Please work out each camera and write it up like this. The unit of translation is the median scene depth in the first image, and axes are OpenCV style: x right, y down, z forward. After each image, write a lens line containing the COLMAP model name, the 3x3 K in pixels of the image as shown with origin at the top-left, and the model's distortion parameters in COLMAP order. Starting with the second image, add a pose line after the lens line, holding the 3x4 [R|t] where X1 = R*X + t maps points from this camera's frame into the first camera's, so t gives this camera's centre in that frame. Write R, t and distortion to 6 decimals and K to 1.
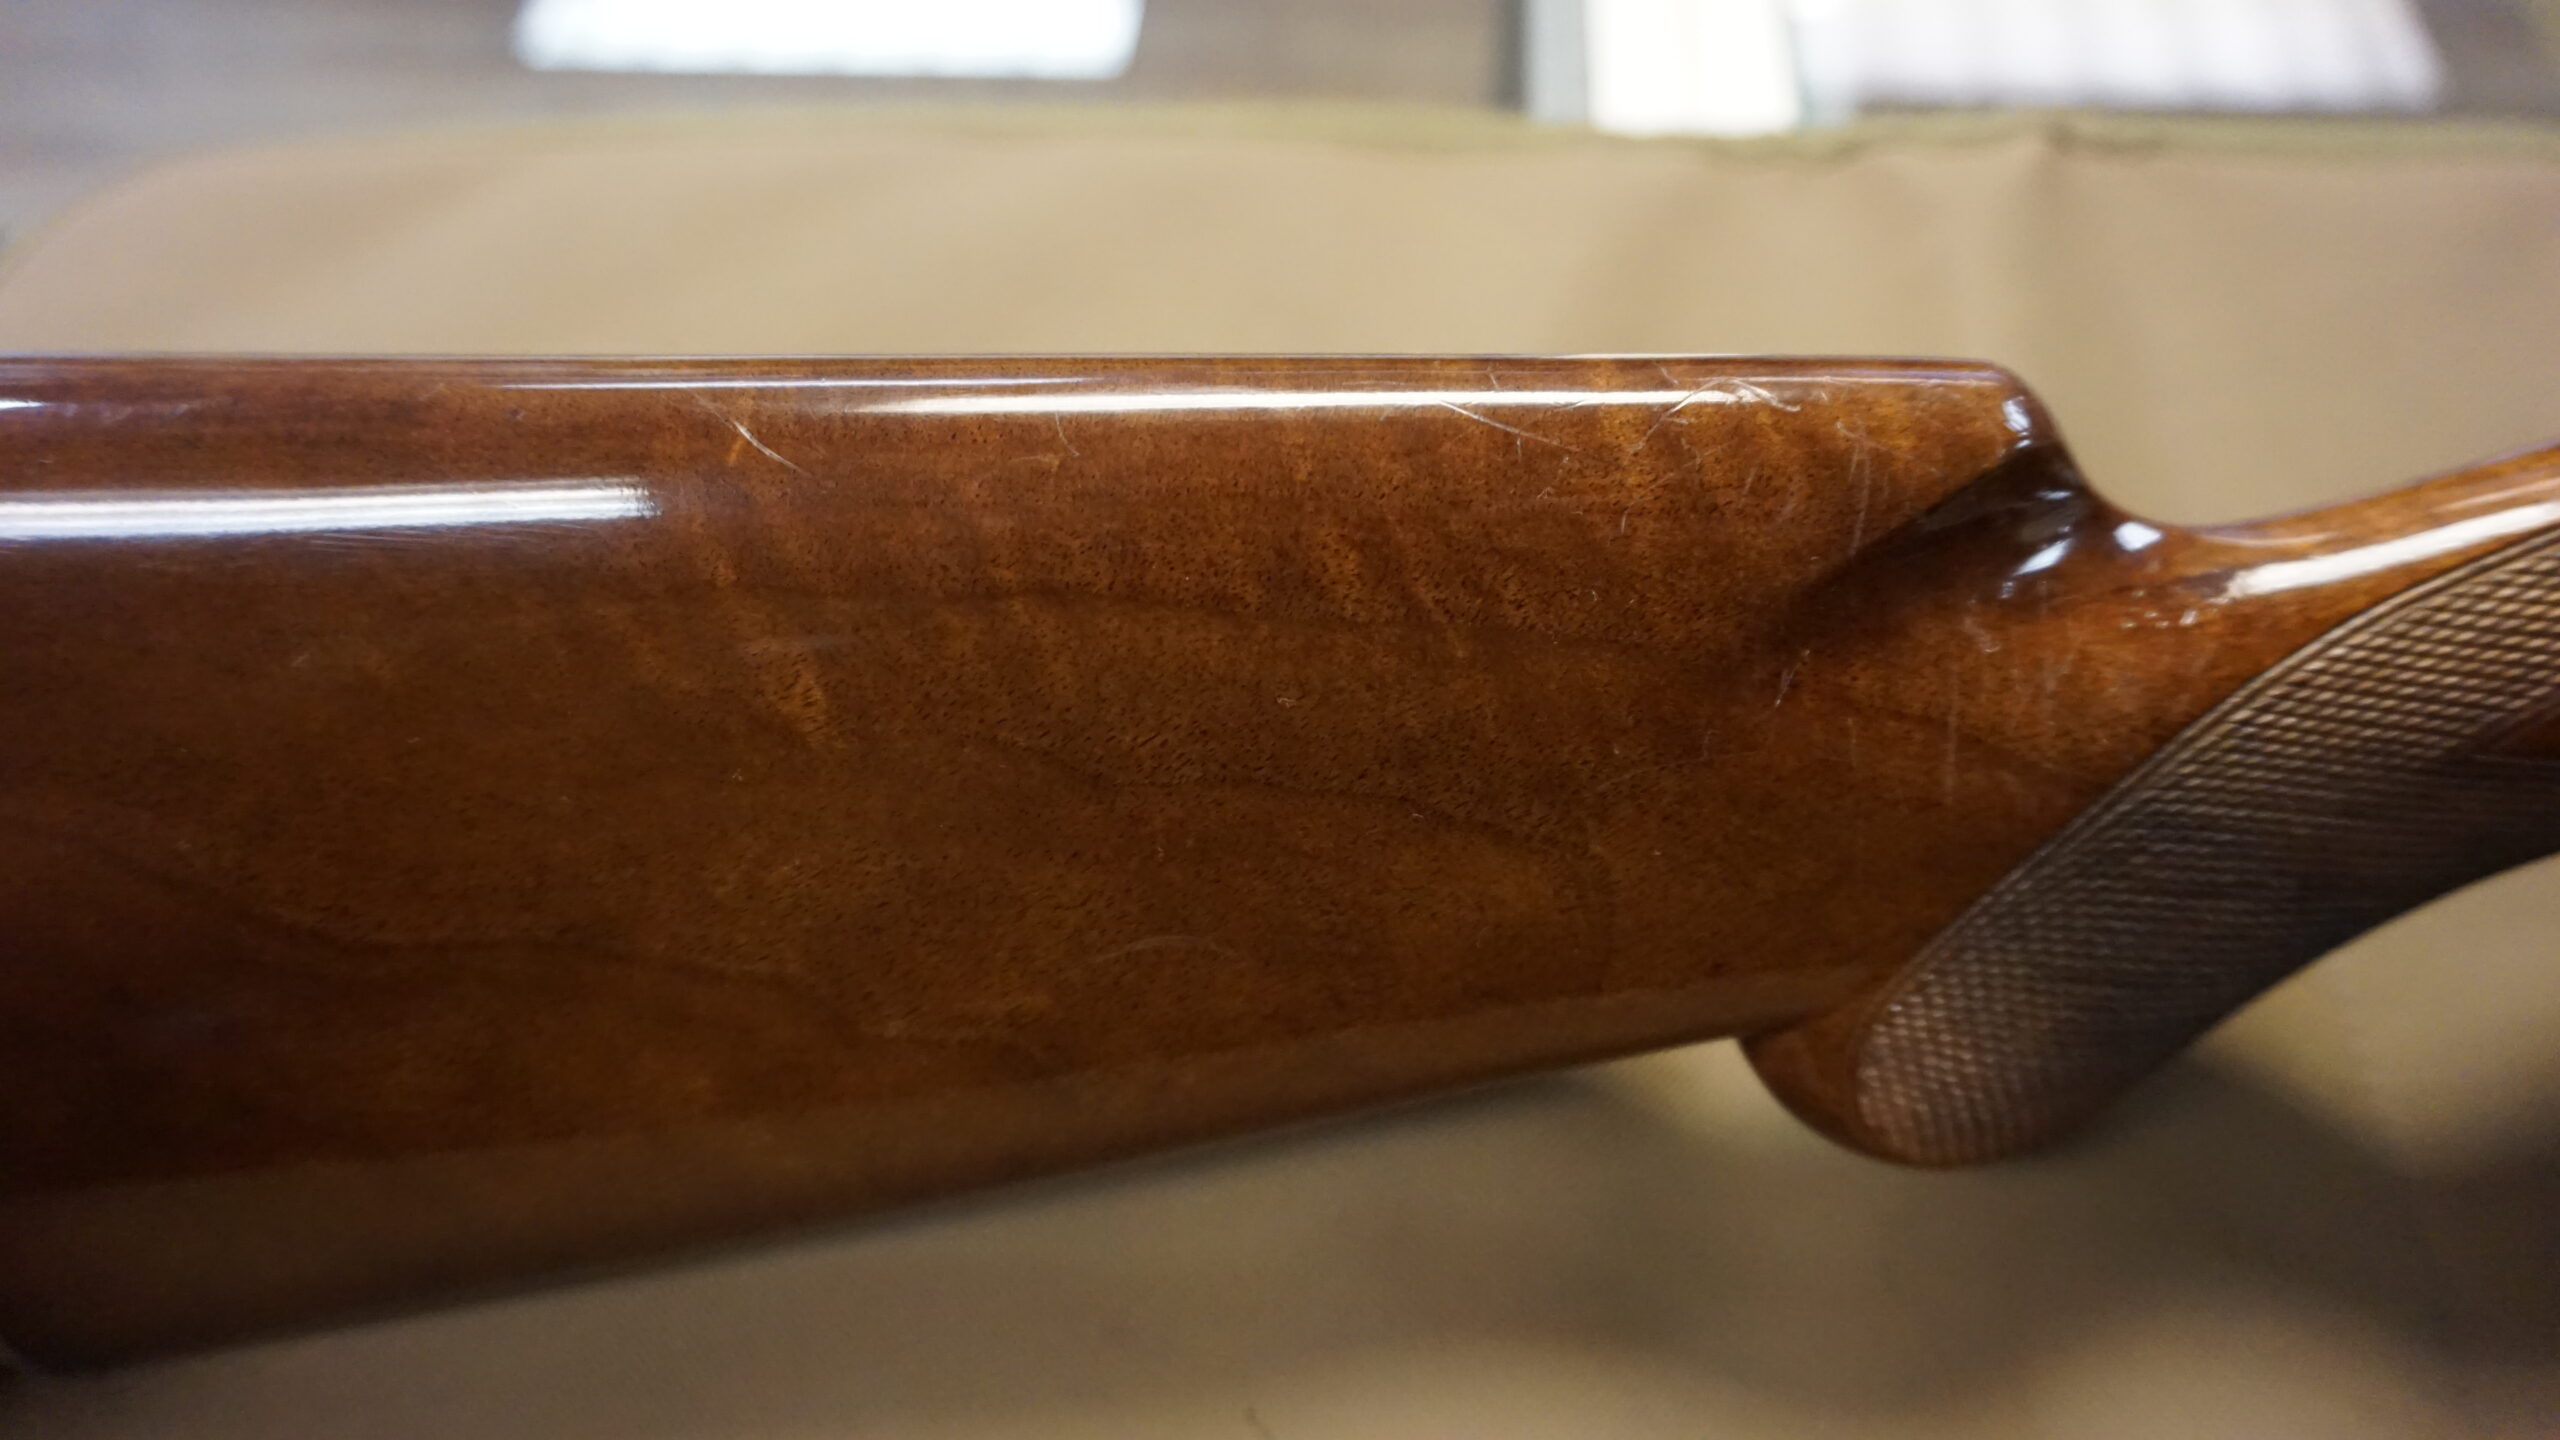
lens RADIAL K [[1745.0, 0, 1280.0], [0, 1745.0, 720.0], [0, 0, 1]] dist [-0.049751, 0.050896]
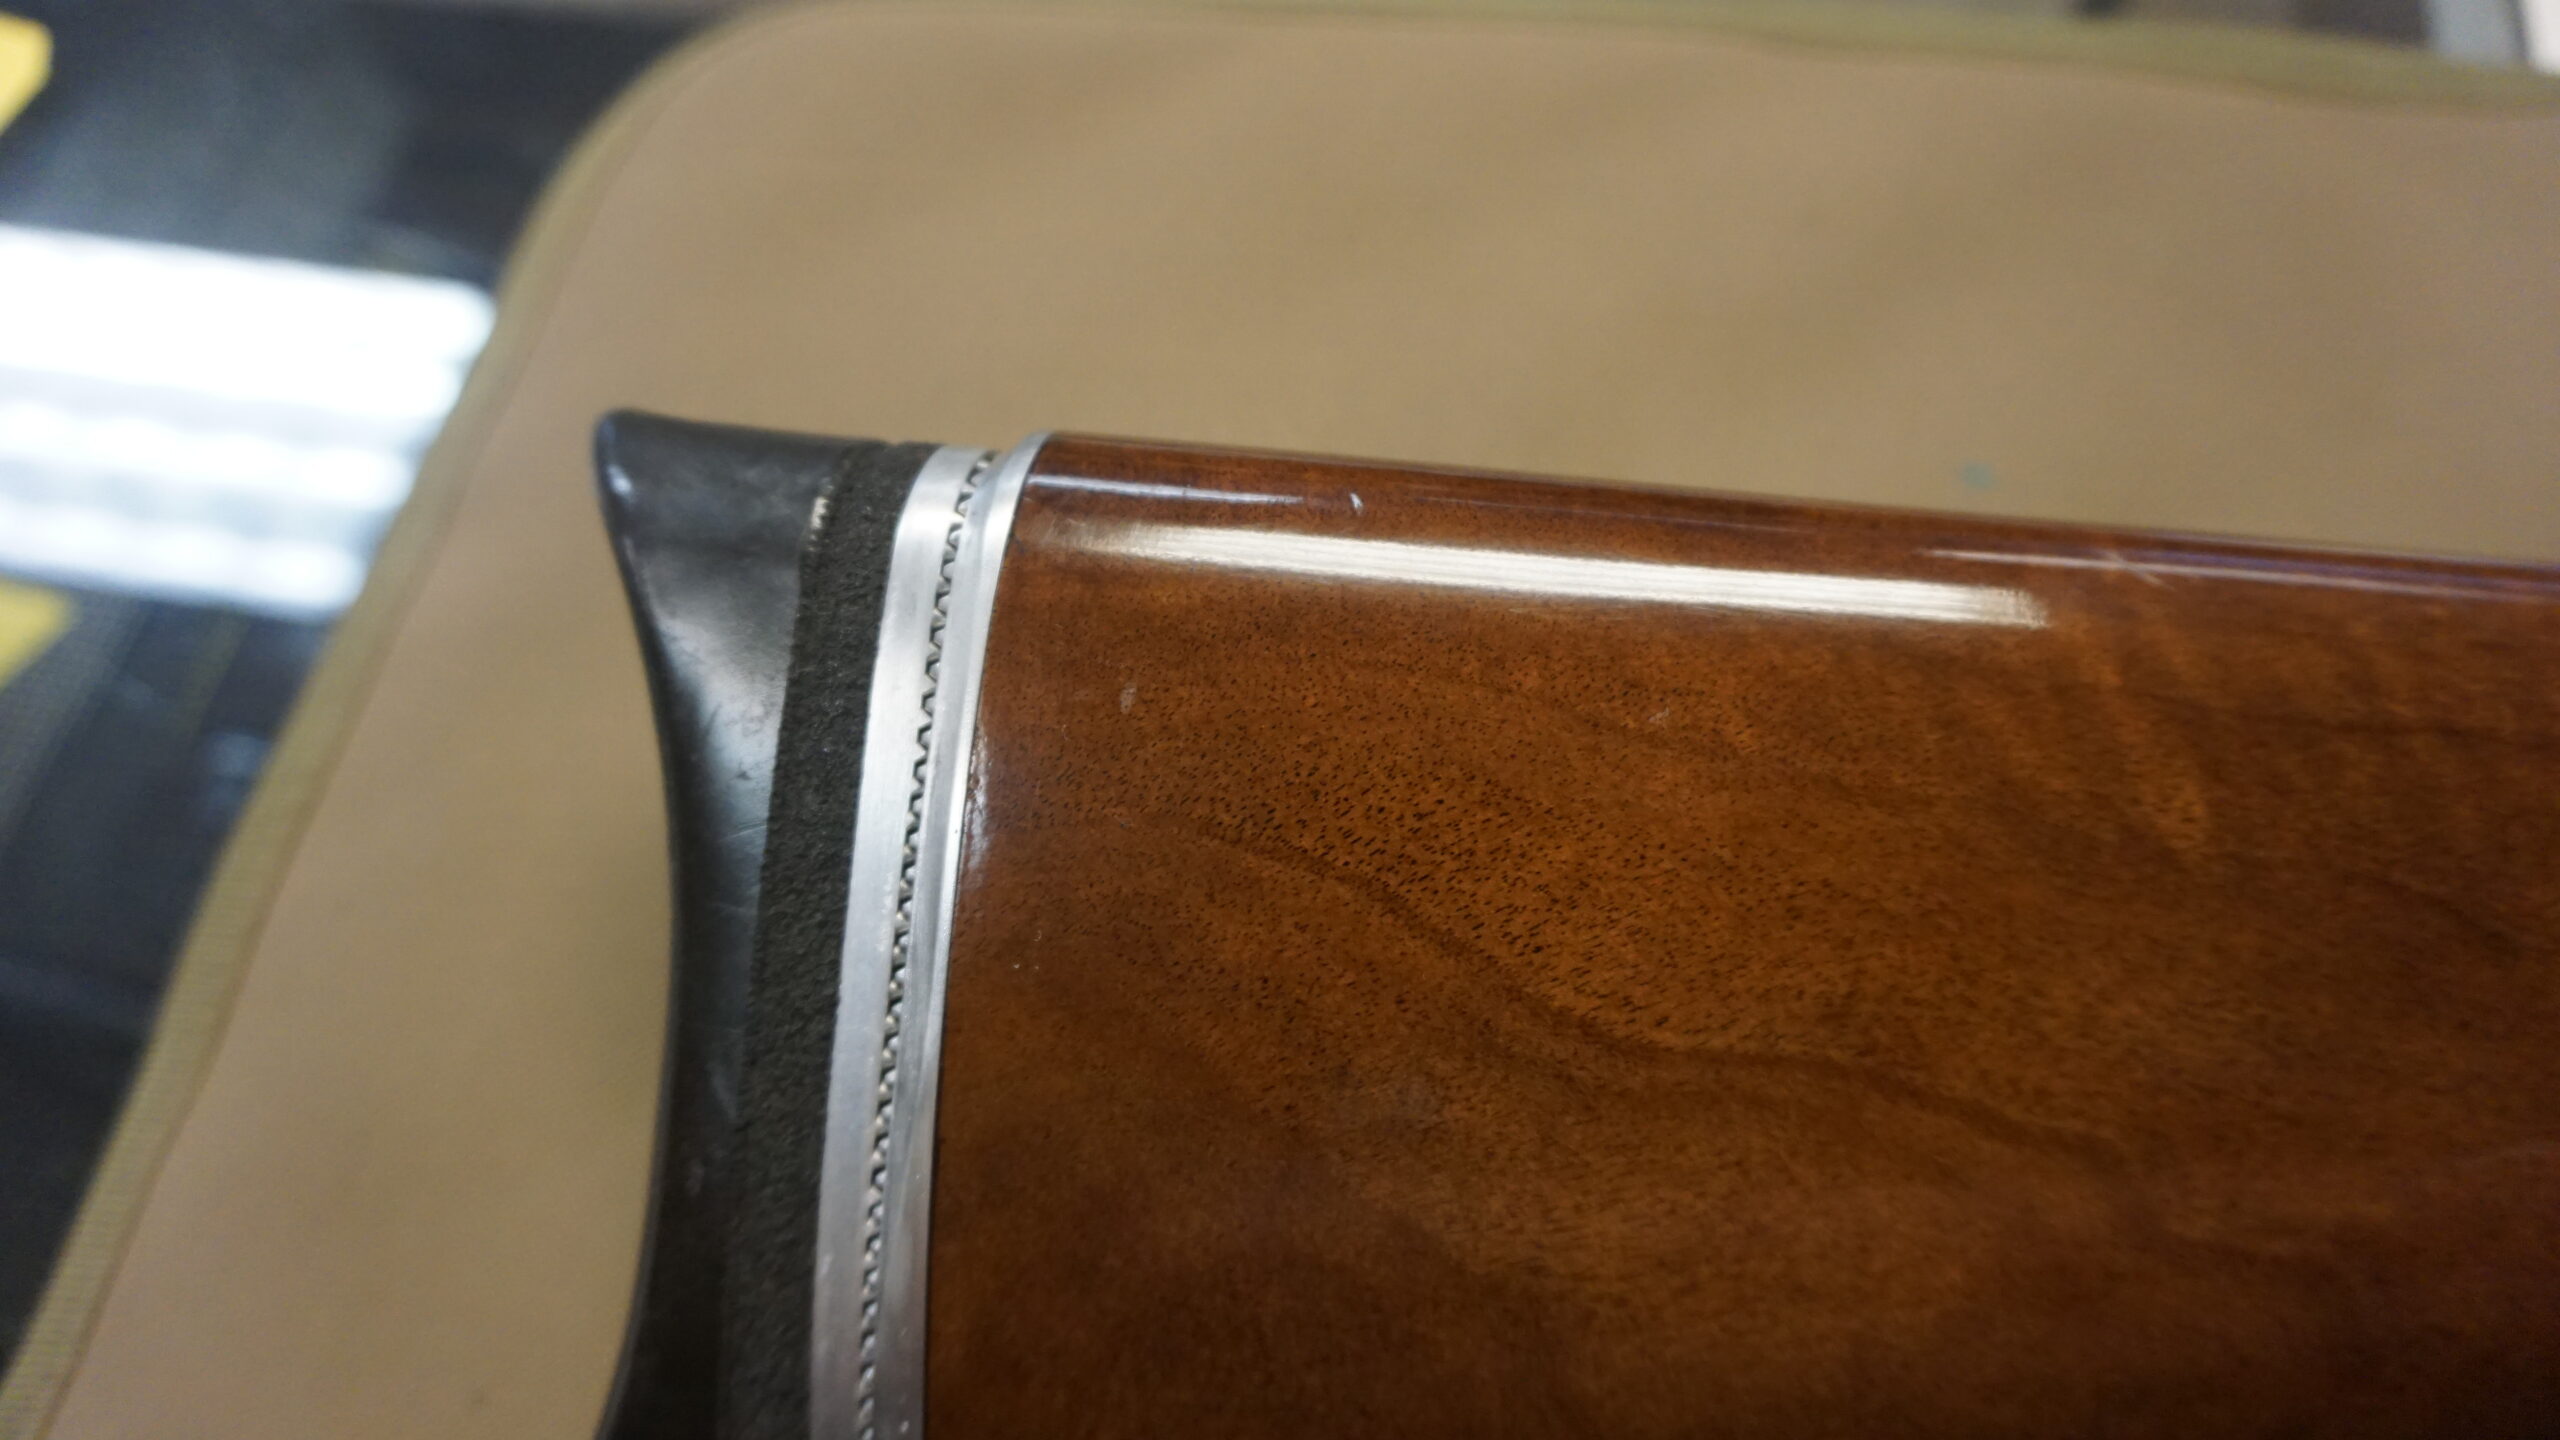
lens RADIAL K [[1745.0, 0, 1280.0], [0, 1745.0, 720.0], [0, 0, 1]] dist [-0.049751, 0.050896]
pose [[0.990210, 0.101798, -0.095503, -0.659138], [-0.132105, 0.904419, -0.405679, 0.379656], [0.045077, 0.414324, 0.909013, 0.092203]]
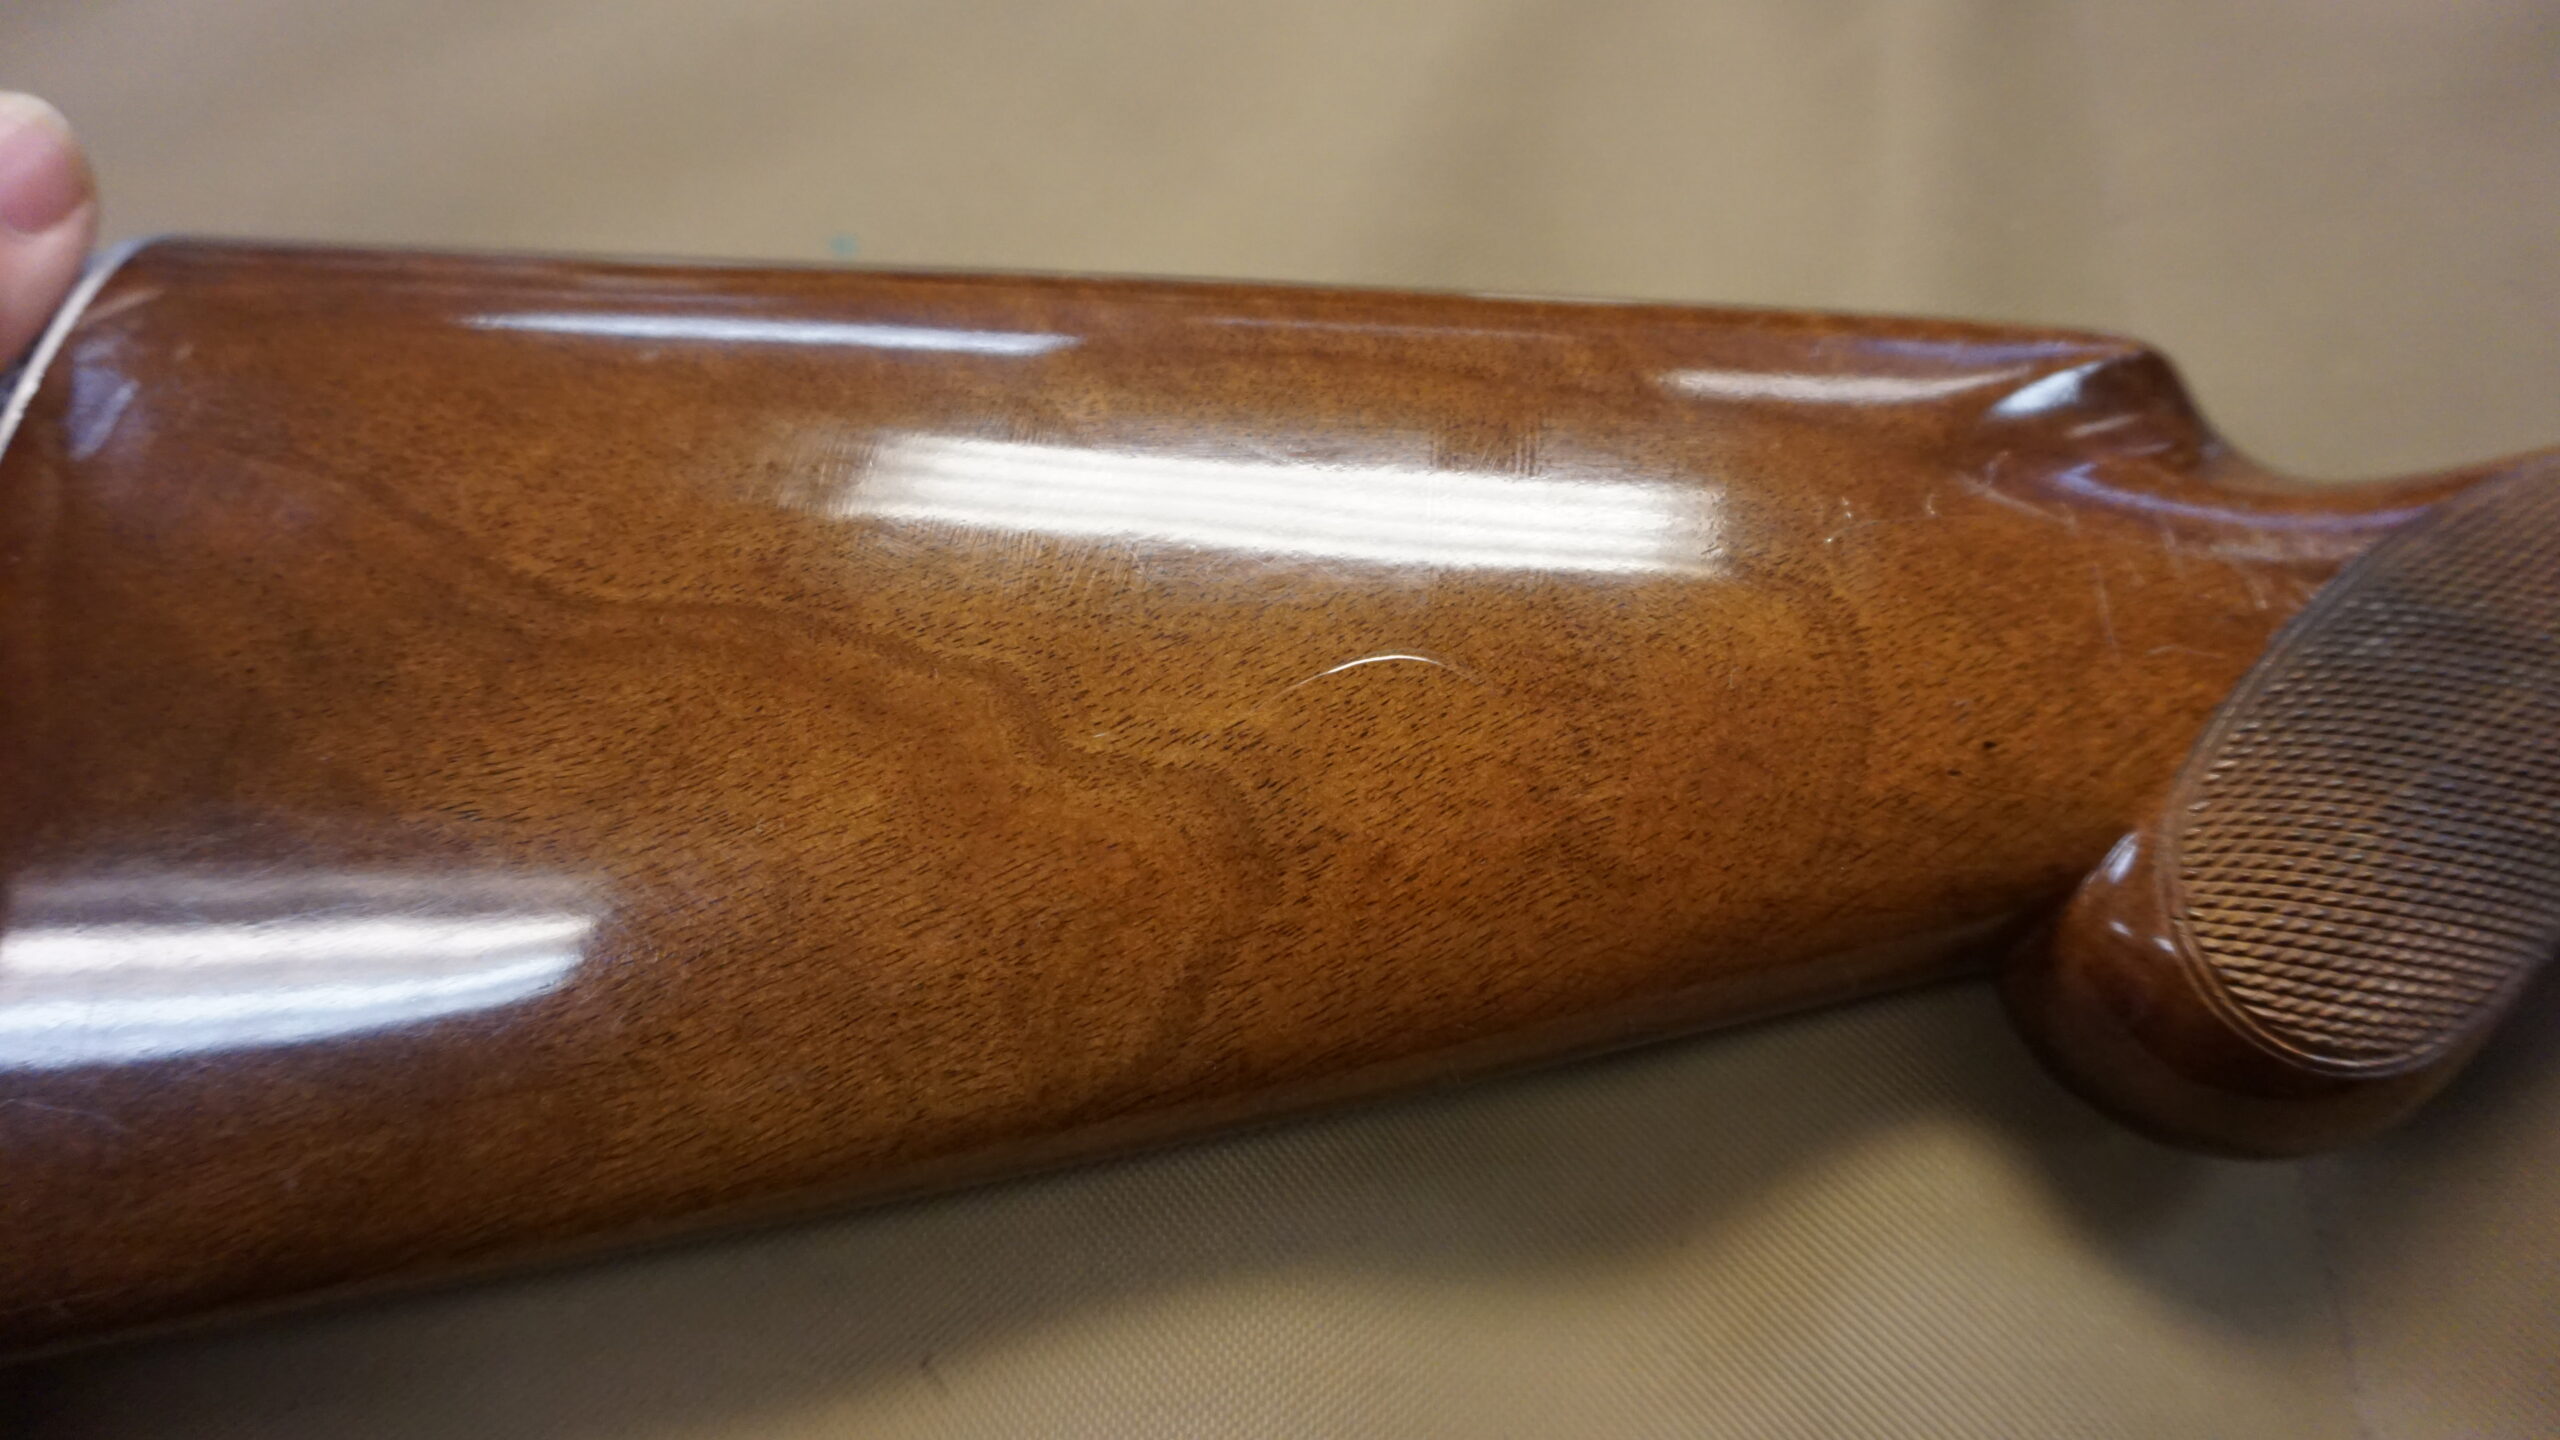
lens RADIAL K [[1745.0, 0, 1280.0], [0, 1745.0, 720.0], [0, 0, 1]] dist [-0.049751, 0.050896]
pose [[0.997598, 0.059111, -0.036116, -0.099891], [-0.066573, 0.674050, -0.735680, 0.888693], [-0.019143, 0.736317, 0.676366, 0.390134]]
